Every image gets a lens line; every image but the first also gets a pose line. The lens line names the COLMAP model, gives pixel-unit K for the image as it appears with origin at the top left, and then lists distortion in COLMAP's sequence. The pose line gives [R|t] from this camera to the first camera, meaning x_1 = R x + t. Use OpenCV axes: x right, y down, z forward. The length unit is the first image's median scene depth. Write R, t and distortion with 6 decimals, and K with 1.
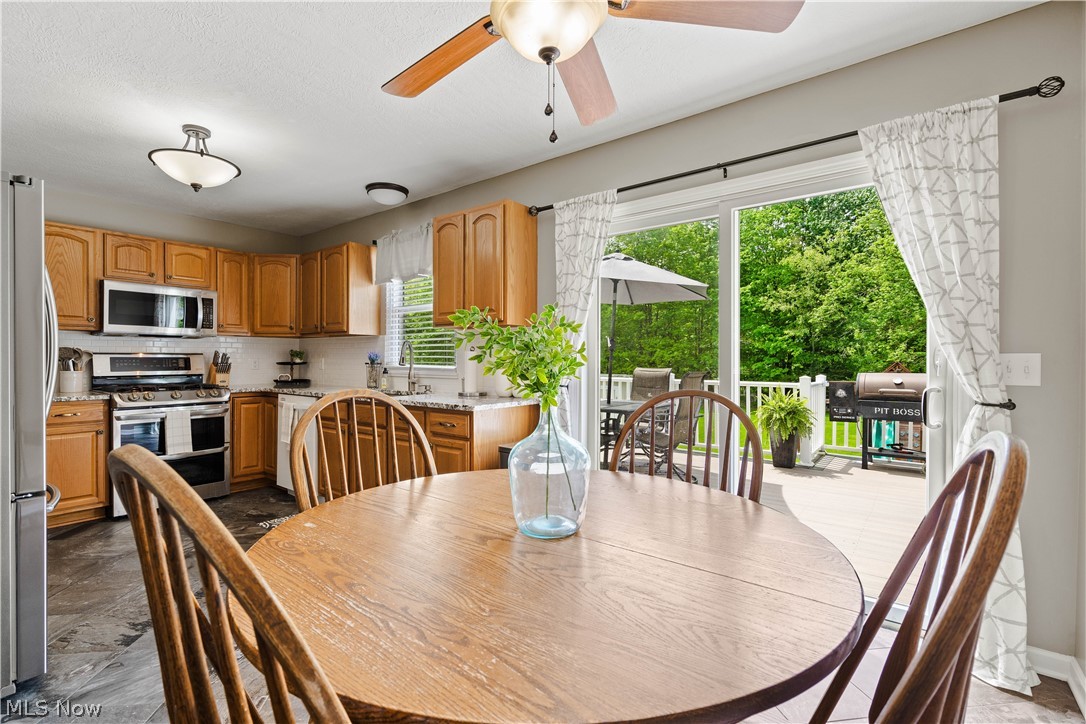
lens RADIAL K [[493.3, 0, 533.3], [0, 493.3, 362.3], [0, 0, 1]] dist [-0.001986, 0.000393]
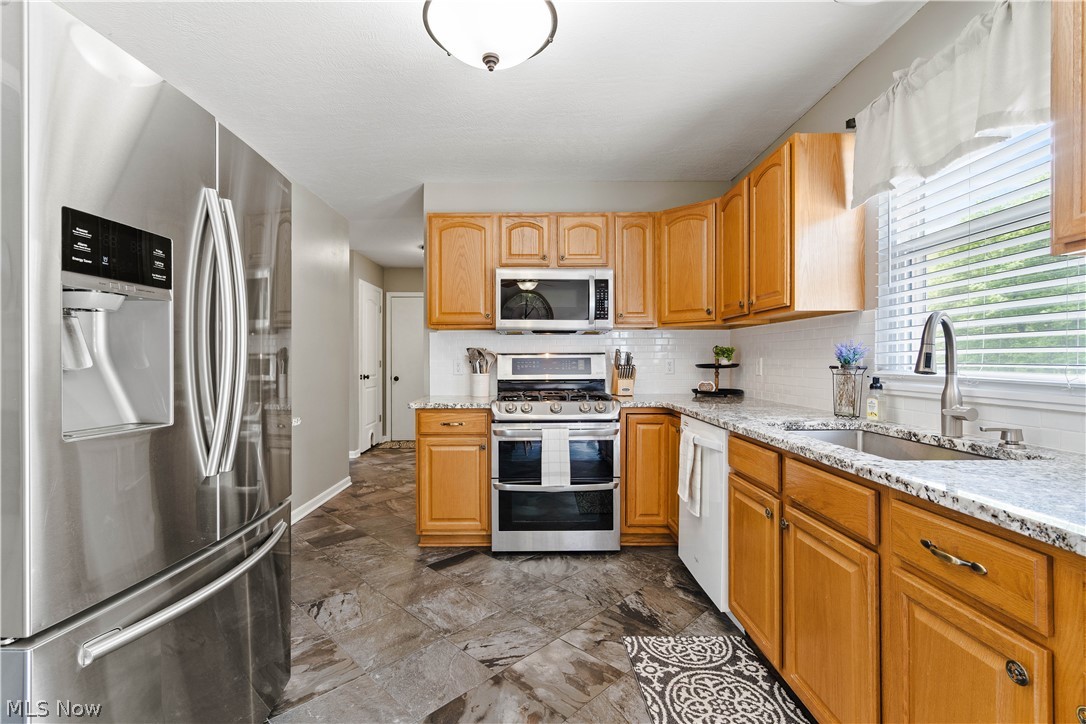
lens RADIAL K [[493.3, 0, 533.3], [0, 493.3, 362.3], [0, 0, 1]] dist [-0.001986, 0.000393]
pose [[0.617771, -0.001128, -0.786357, -0.134575], [-0.000548, 0.999998, -0.001865, -0.001632], [0.786358, 0.001583, 0.617769, 0.460863]]
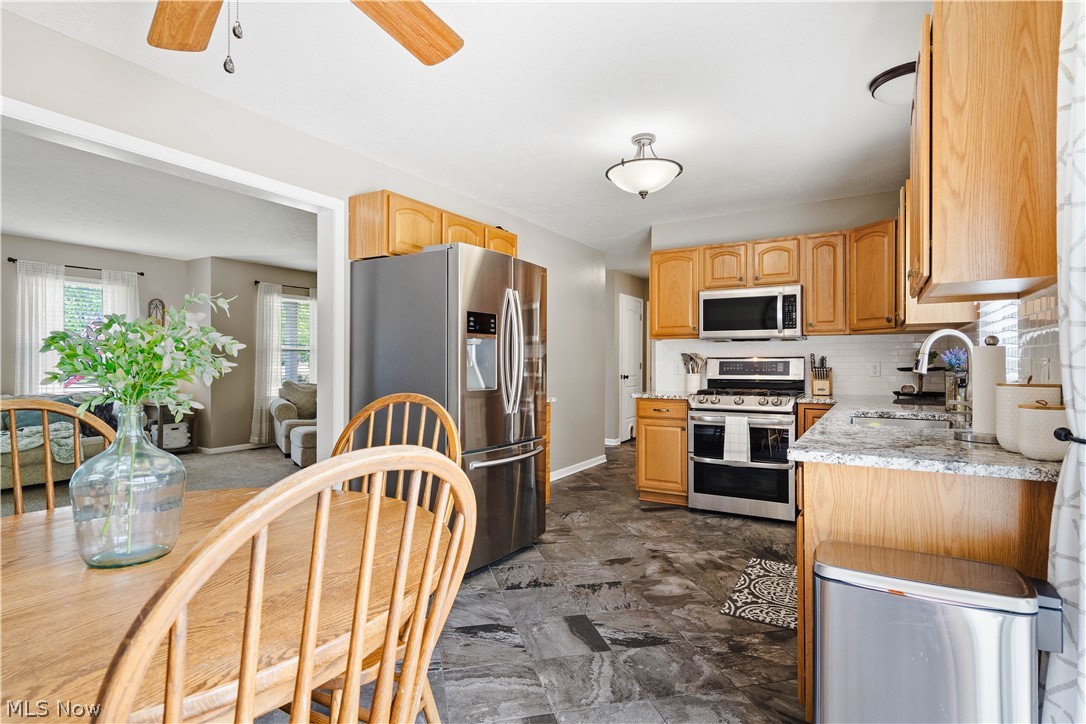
lens RADIAL K [[560.3, 0, 530.1], [0, 560.3, 364.0], [0, 0, 1]] dist [-0.002188, -0.000014]
pose [[0.110272, -0.000341, -0.993901, 0.295555], [-0.005459, 0.999985, -0.000949, -0.001546], [0.993886, 0.005530, 0.110269, 0.433401]]
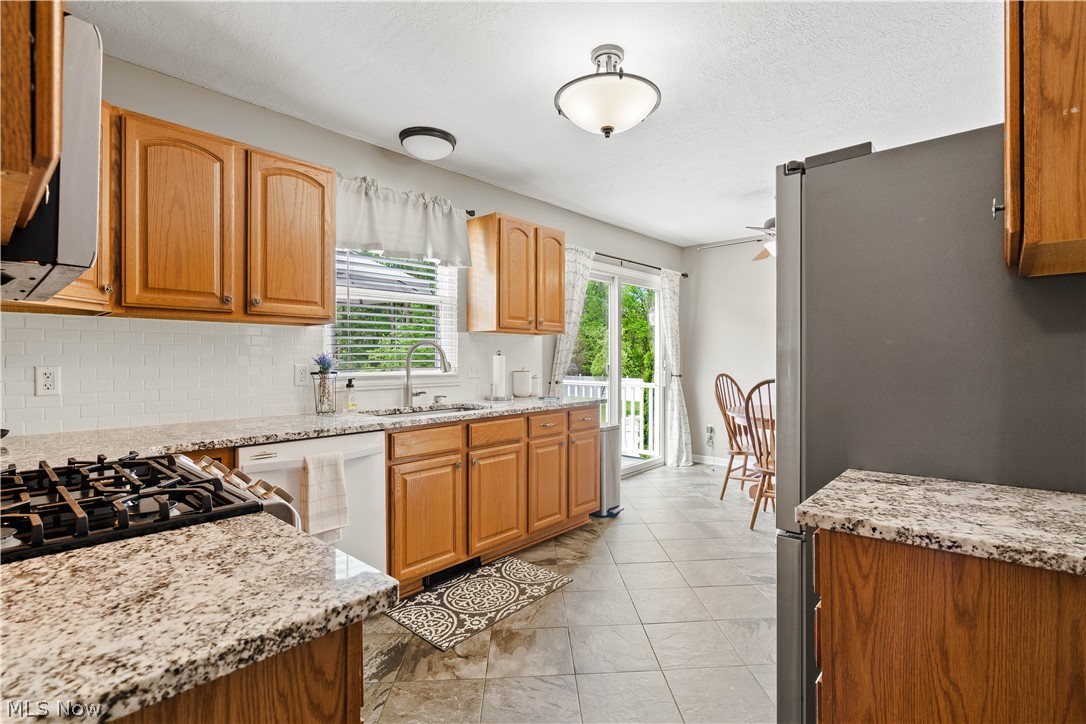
lens RADIAL K [[513.0, 0, 562.7], [0, 513.0, 362.9], [0, 0, 1]] dist [-0.000646, 0.000109]
pose [[0.043143, -0.013841, 0.998973, -0.974787], [0.006721, 0.999885, 0.013563, -0.017046], [-0.999046, 0.006129, 0.043231, 0.698370]]
